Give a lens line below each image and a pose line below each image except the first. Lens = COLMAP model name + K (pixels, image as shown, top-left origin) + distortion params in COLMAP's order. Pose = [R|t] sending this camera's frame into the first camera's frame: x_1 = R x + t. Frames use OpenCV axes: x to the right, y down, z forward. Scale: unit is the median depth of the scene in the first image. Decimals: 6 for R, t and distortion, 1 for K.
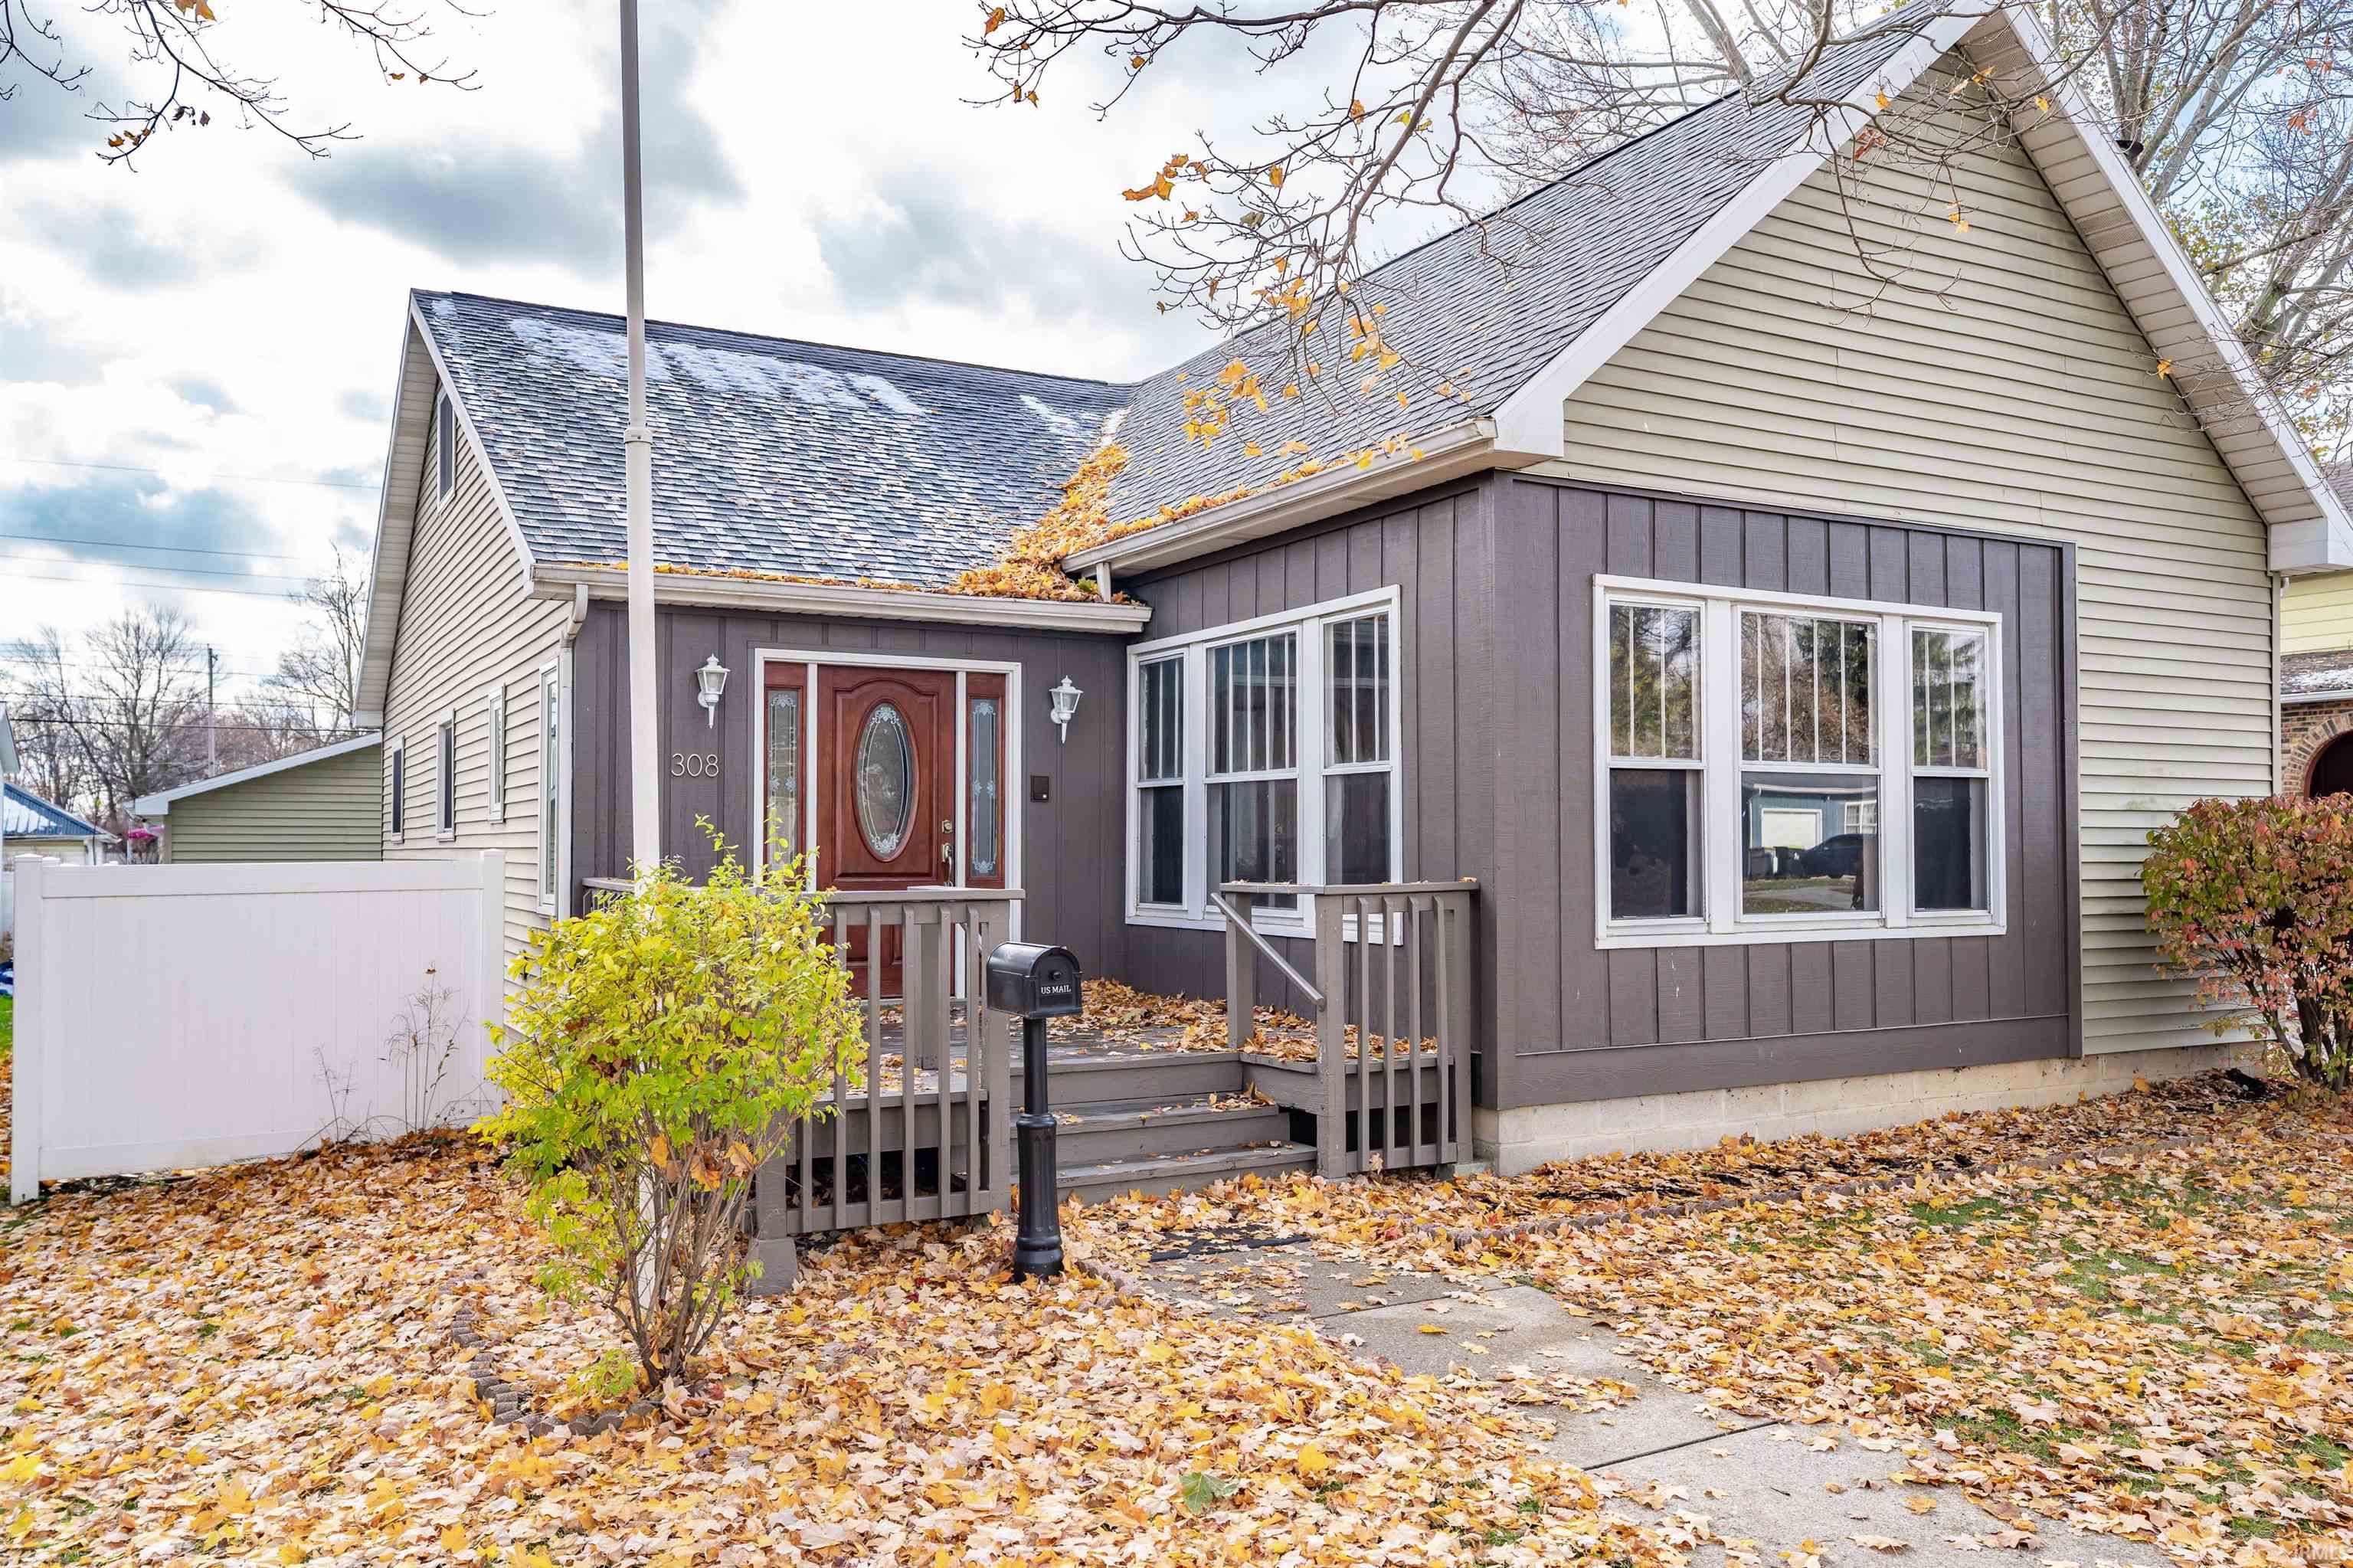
lens RADIAL K [[1798.7, 0, 1176.5], [0, 1798.7, 788.1], [0, 0, 1]] dist [-0.007562, -0.001378]
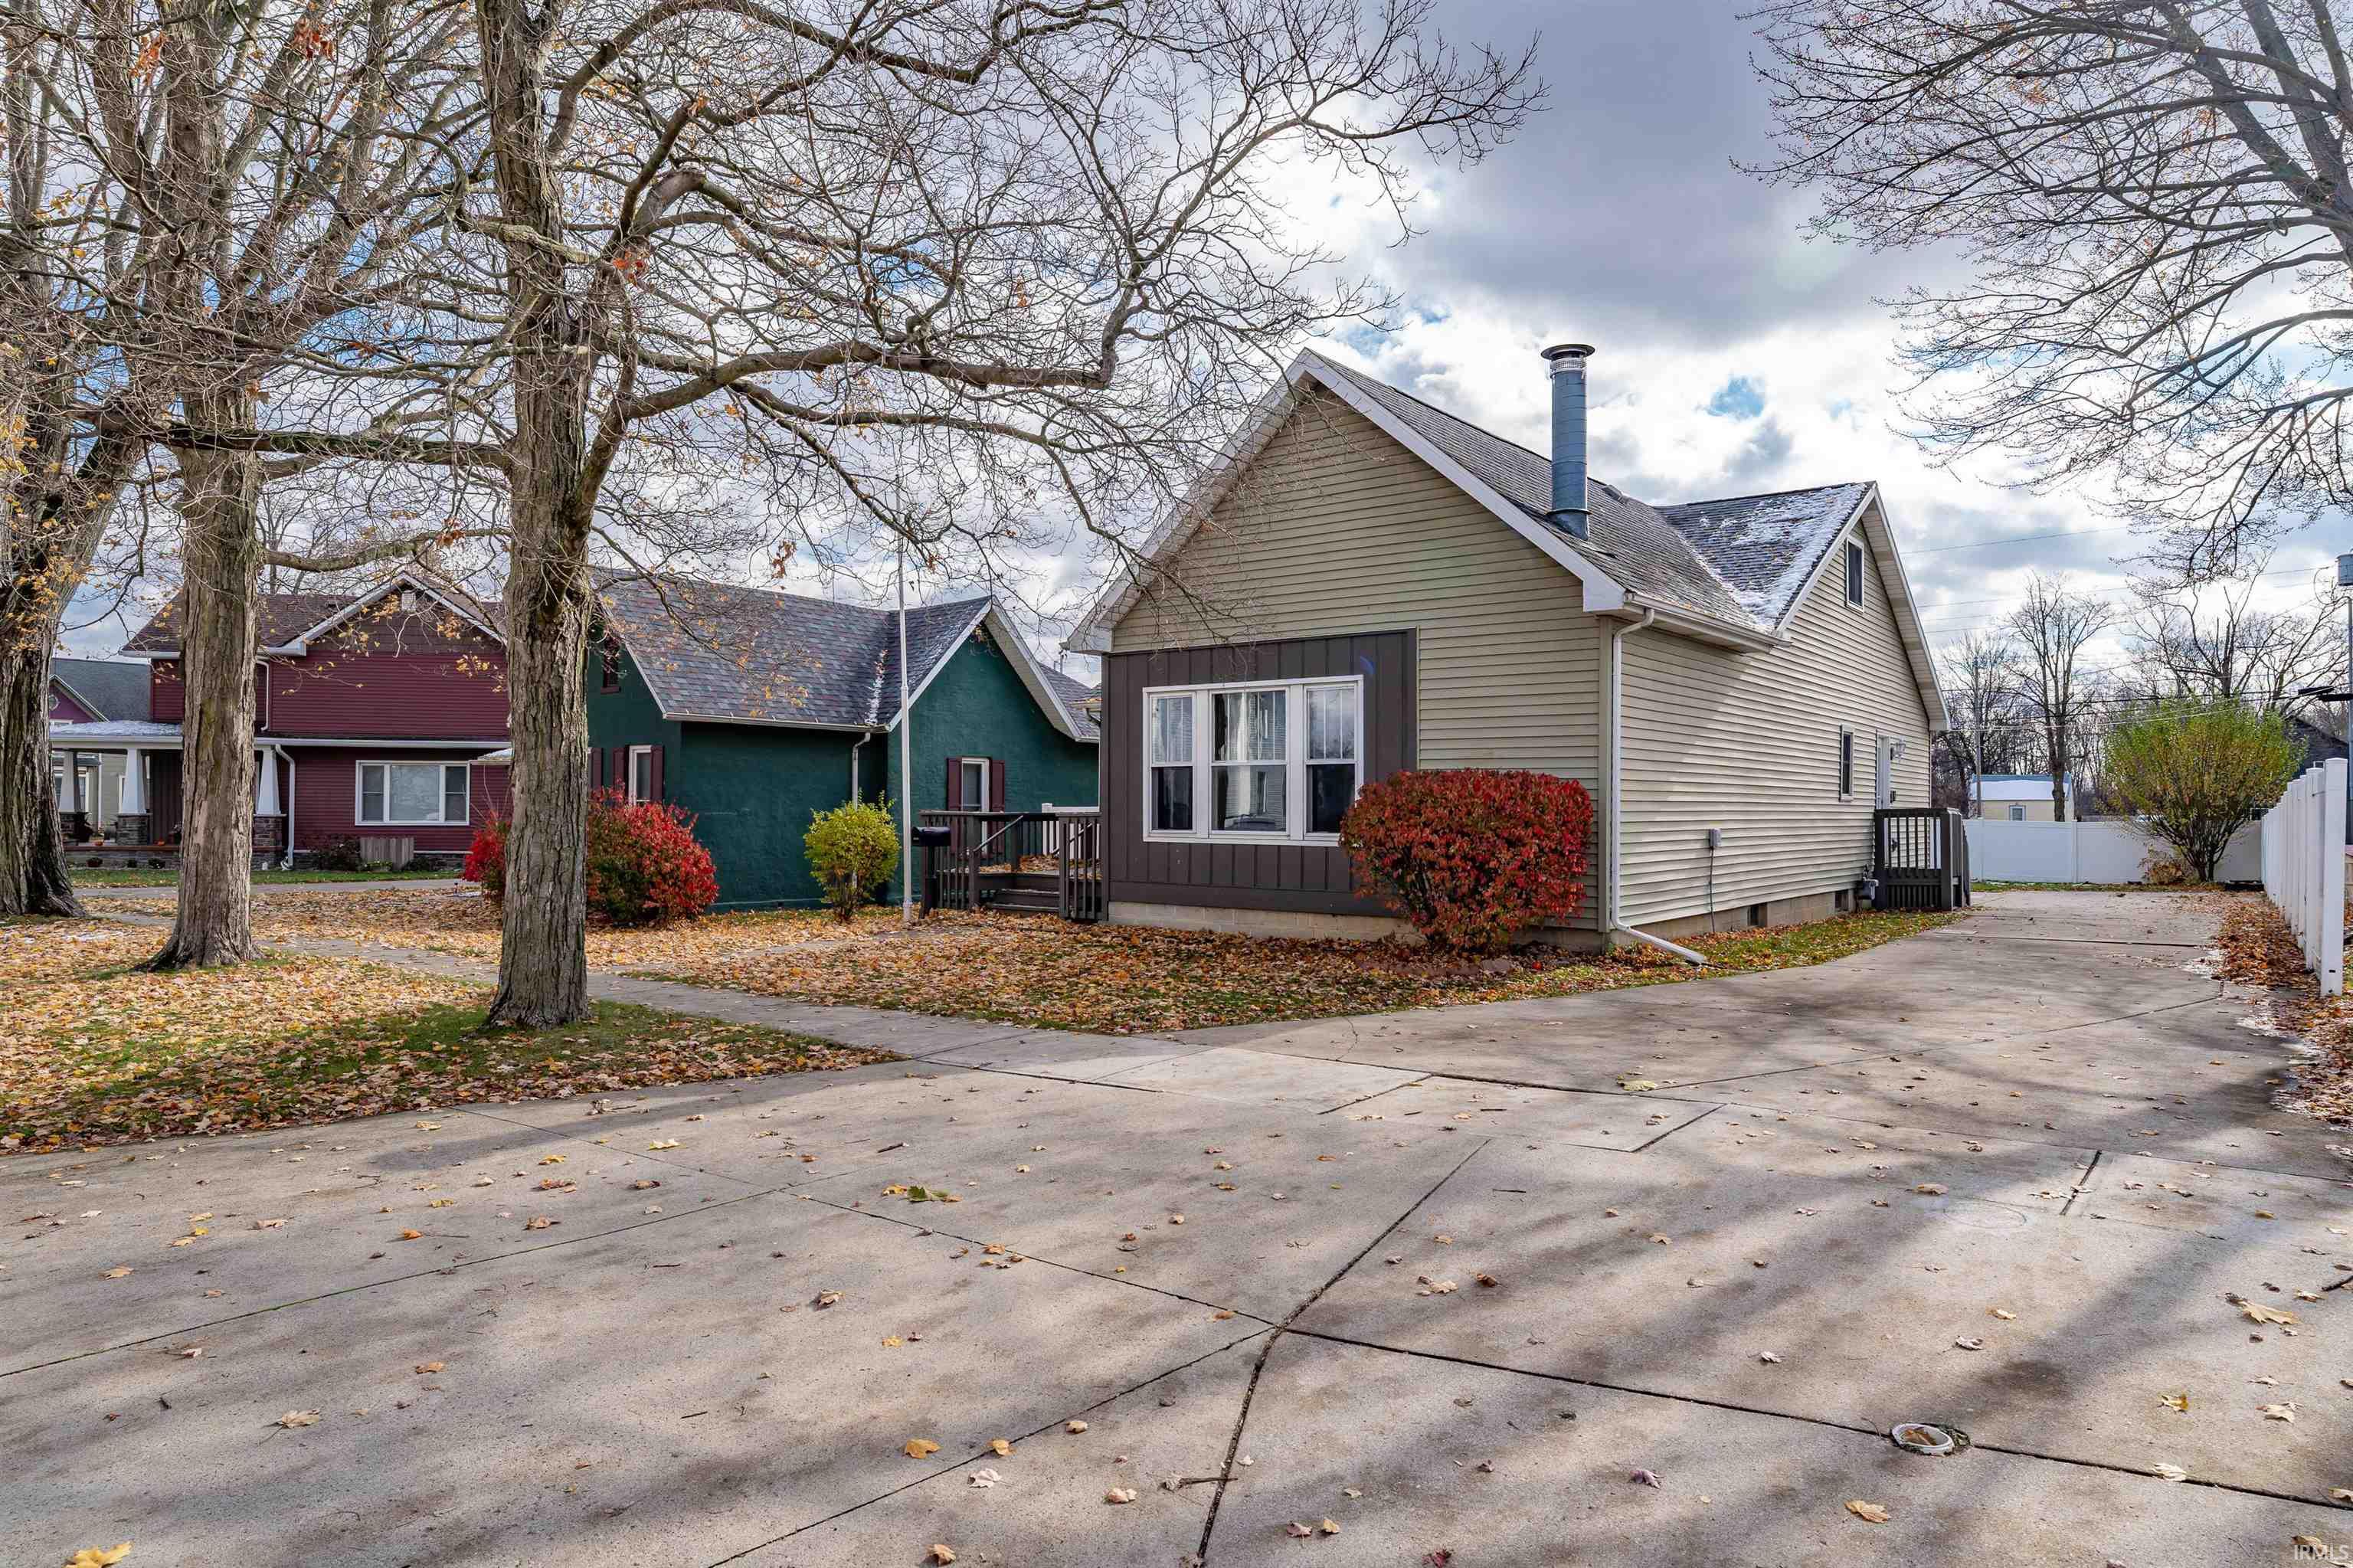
lens RADIAL K [[1435.6, 0, 1163.7], [0, 1435.6, 782.2], [0, 0, 1]] dist [-0.044890, 0.018930]
pose [[0.389463, -0.012275, -0.920960, 1.832562], [0.023706, 0.999714, -0.003299, 0.014702], [0.920737, -0.020547, 0.389643, 0.234917]]
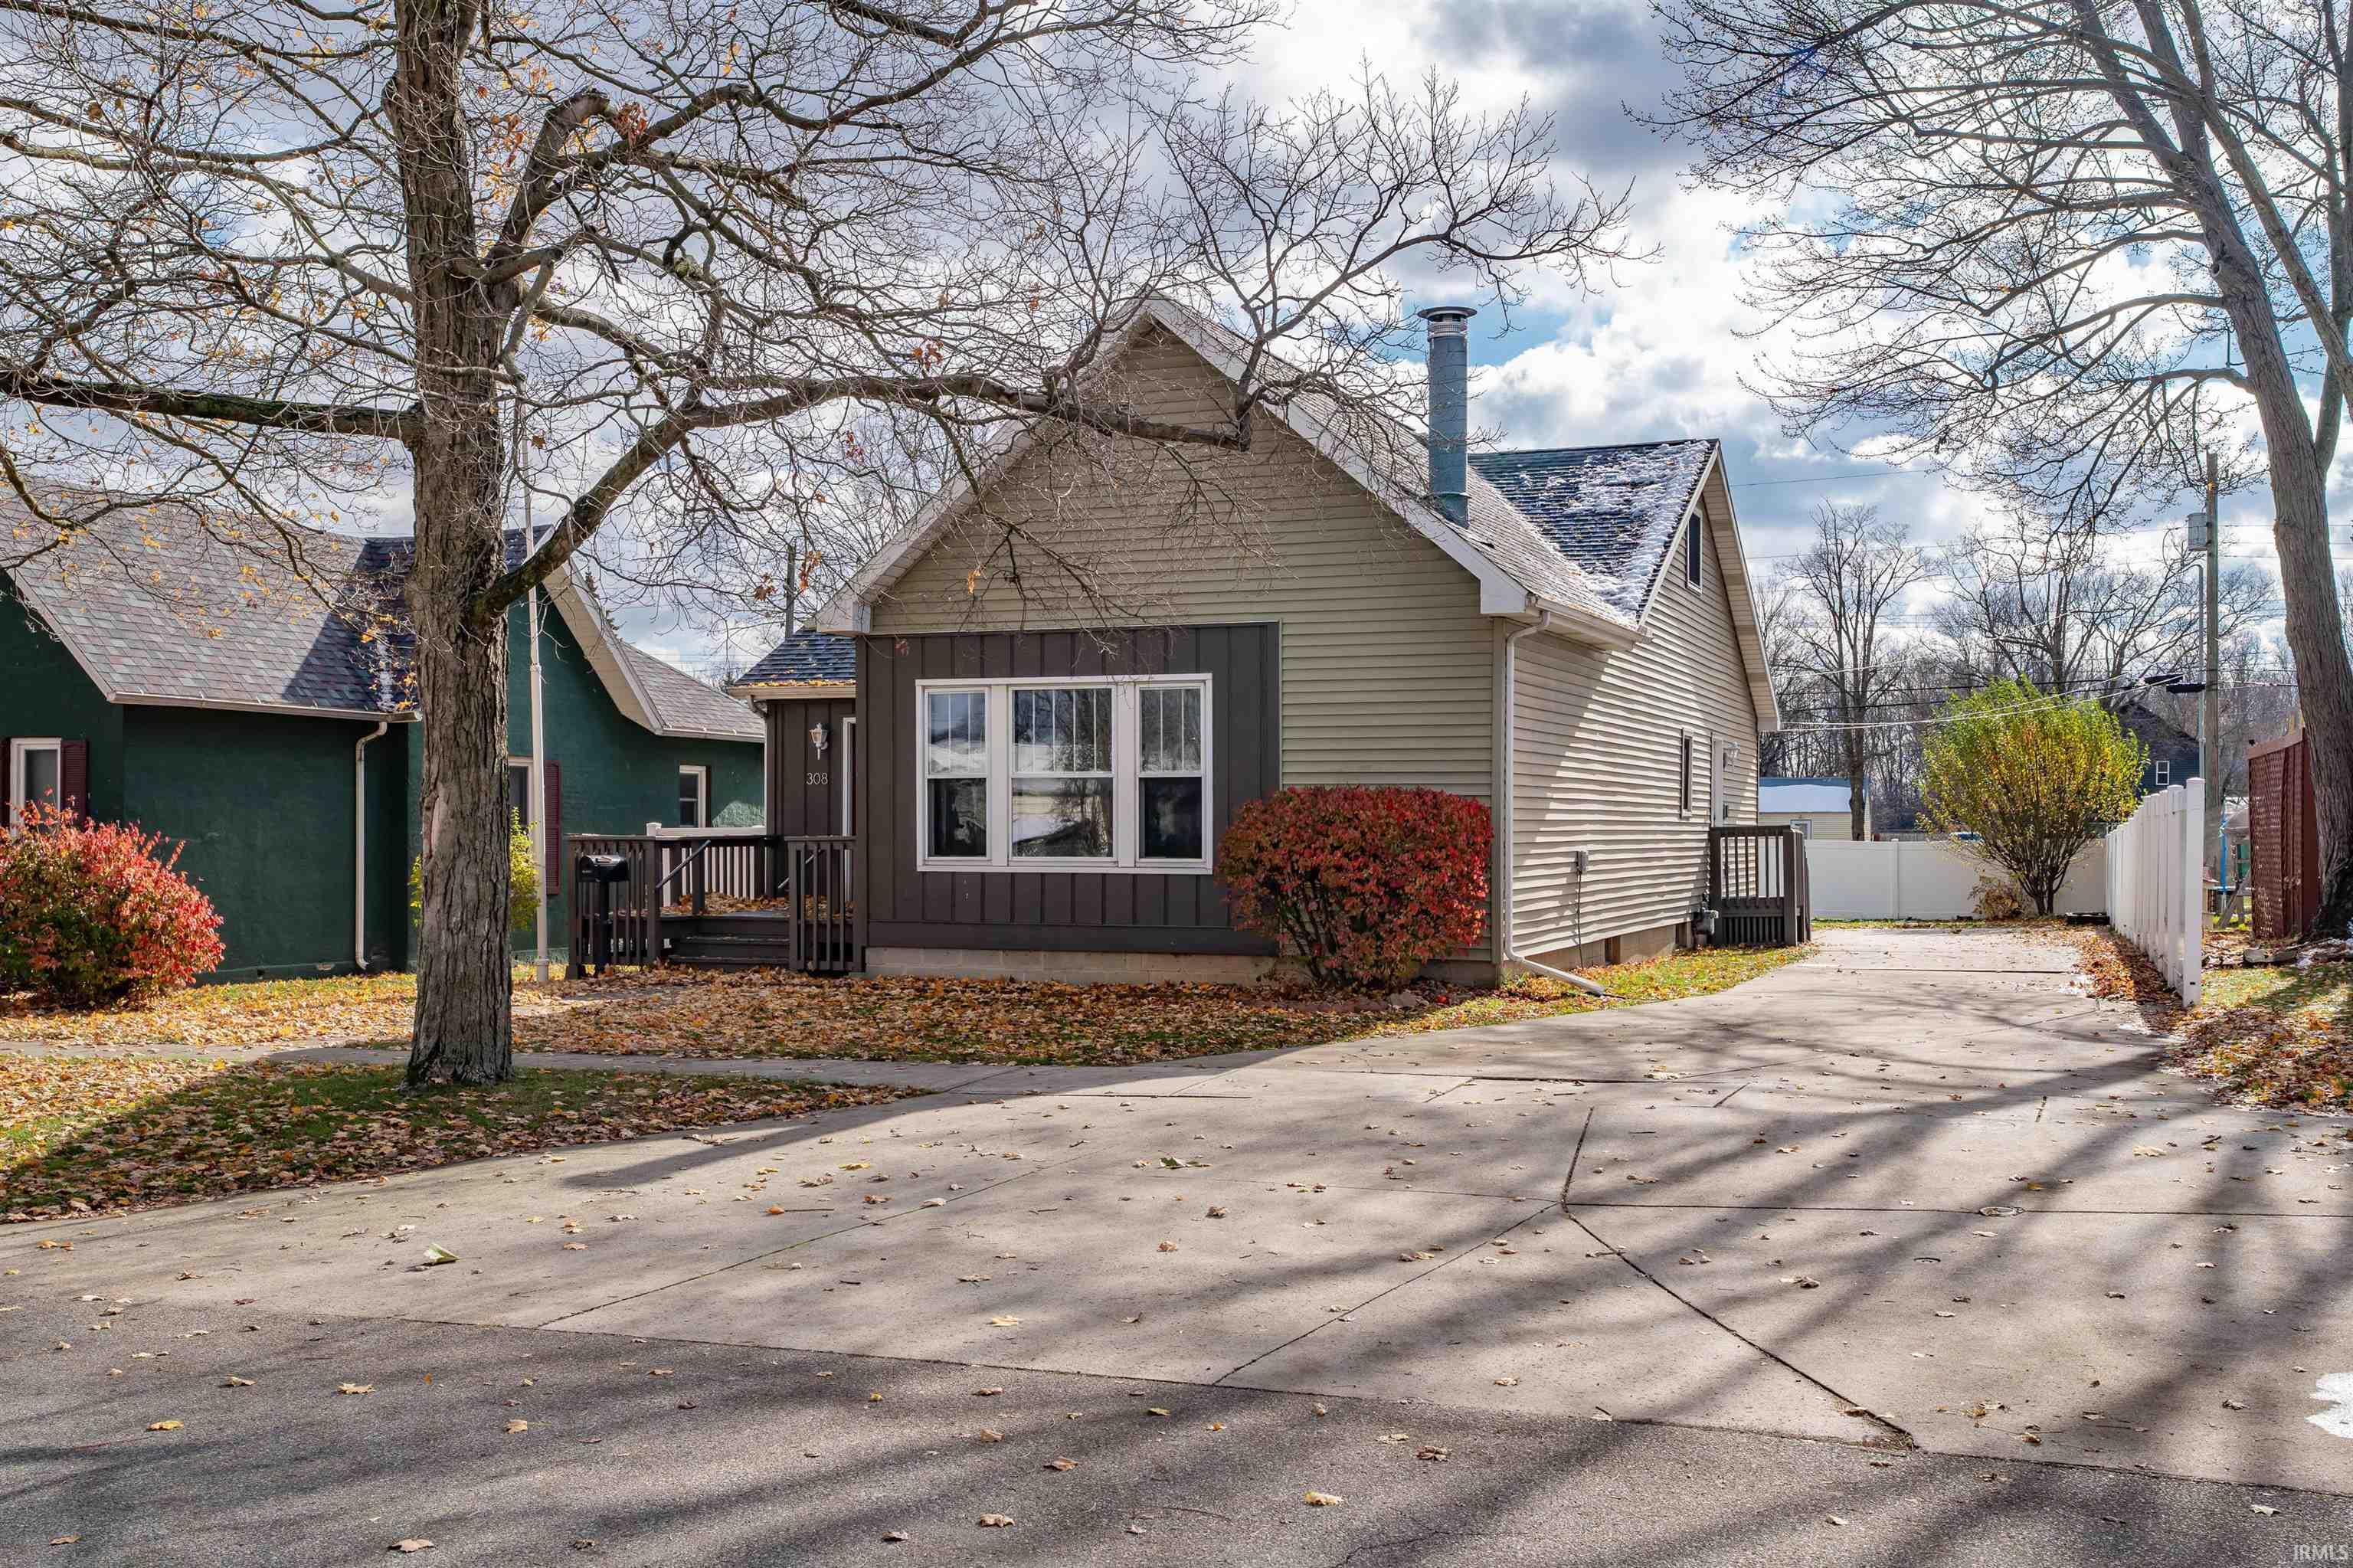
lens RADIAL K [[2333.0, 0, 1177.4], [0, 2333.0, 787.1], [0, 0, 1]] dist [0.044460, 0.000000]
pose [[0.638728, -0.010270, -0.769364, 2.131260], [0.022132, 0.999742, 0.005029, -0.007777], [0.769114, -0.020240, 0.638791, -0.369819]]
